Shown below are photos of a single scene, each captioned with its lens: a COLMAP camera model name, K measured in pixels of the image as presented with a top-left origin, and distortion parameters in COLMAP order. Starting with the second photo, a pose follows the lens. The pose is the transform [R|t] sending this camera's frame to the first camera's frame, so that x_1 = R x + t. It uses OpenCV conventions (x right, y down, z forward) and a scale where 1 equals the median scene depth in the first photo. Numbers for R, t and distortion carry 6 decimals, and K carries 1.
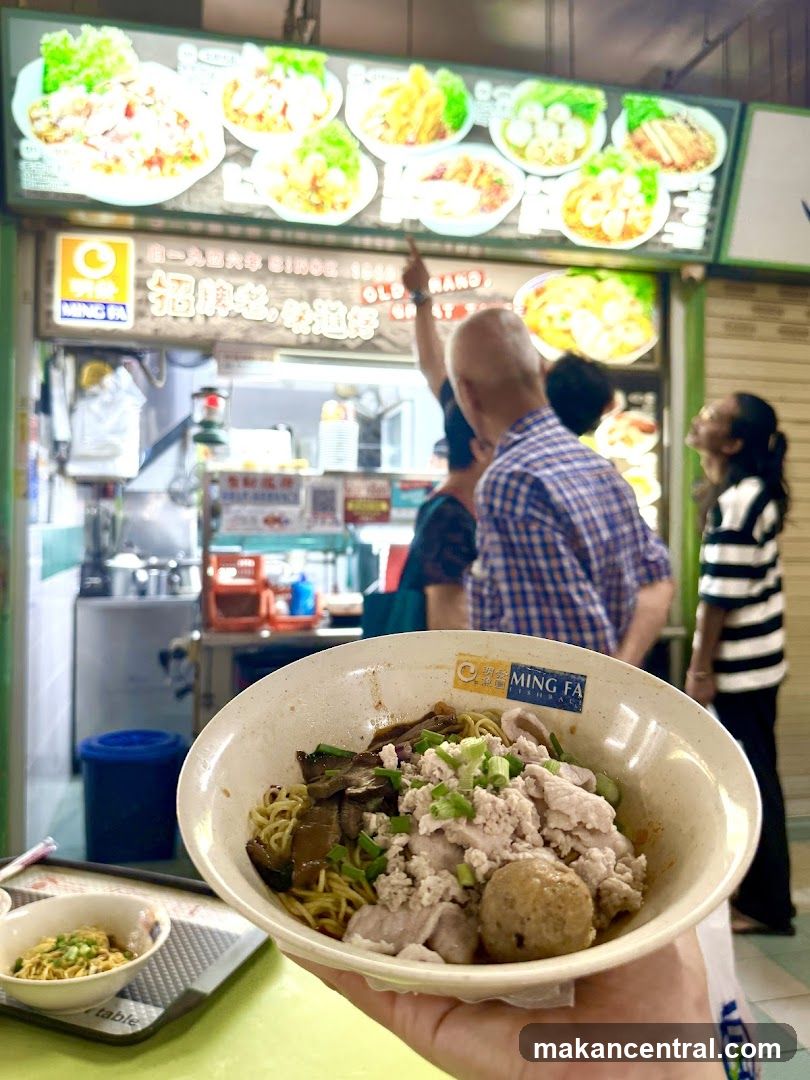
lens RADIAL K [[868.4, 0, 372.8], [0, 868.4, 526.0], [0, 0, 1]] dist [0.024260, -0.069407]
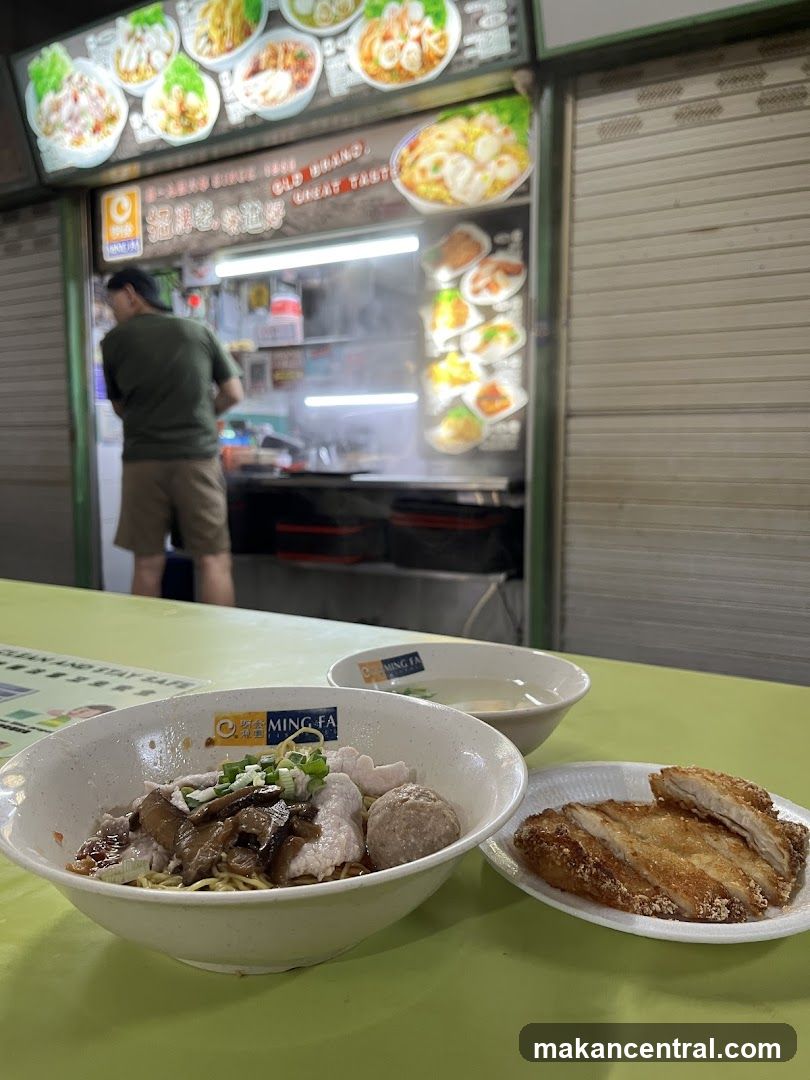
lens RADIAL K [[822.2, 0, 390.4], [0, 822.2, 535.9], [0, 0, 1]] dist [0.053545, -0.061780]
pose [[0.728701, 0.061845, -0.682034, 0.951516], [0.007537, 0.995129, 0.098288, 0.093681], [0.684790, -0.076763, 0.724686, 0.282503]]
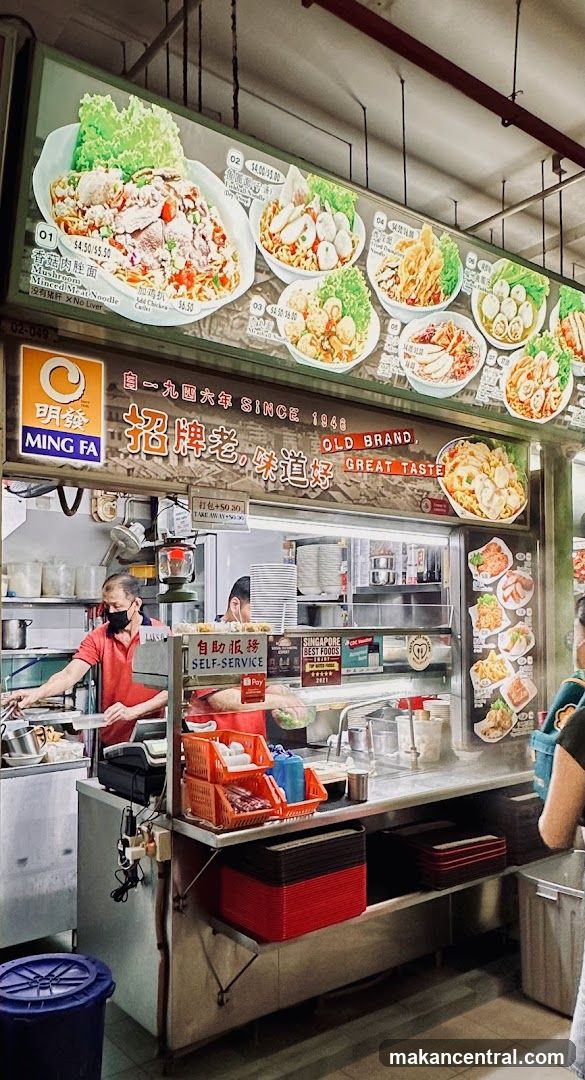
lens RADIAL K [[804.6, 0, 279.3], [0, 804.6, 612.6], [0, 0, 1]] dist [-0.004289, -0.005183]
pose [[0.903237, -0.008196, 0.429064, -0.459667], [0.011627, 0.999918, -0.005378, -0.083999], [-0.428984, 0.009846, 0.903258, 0.243456]]
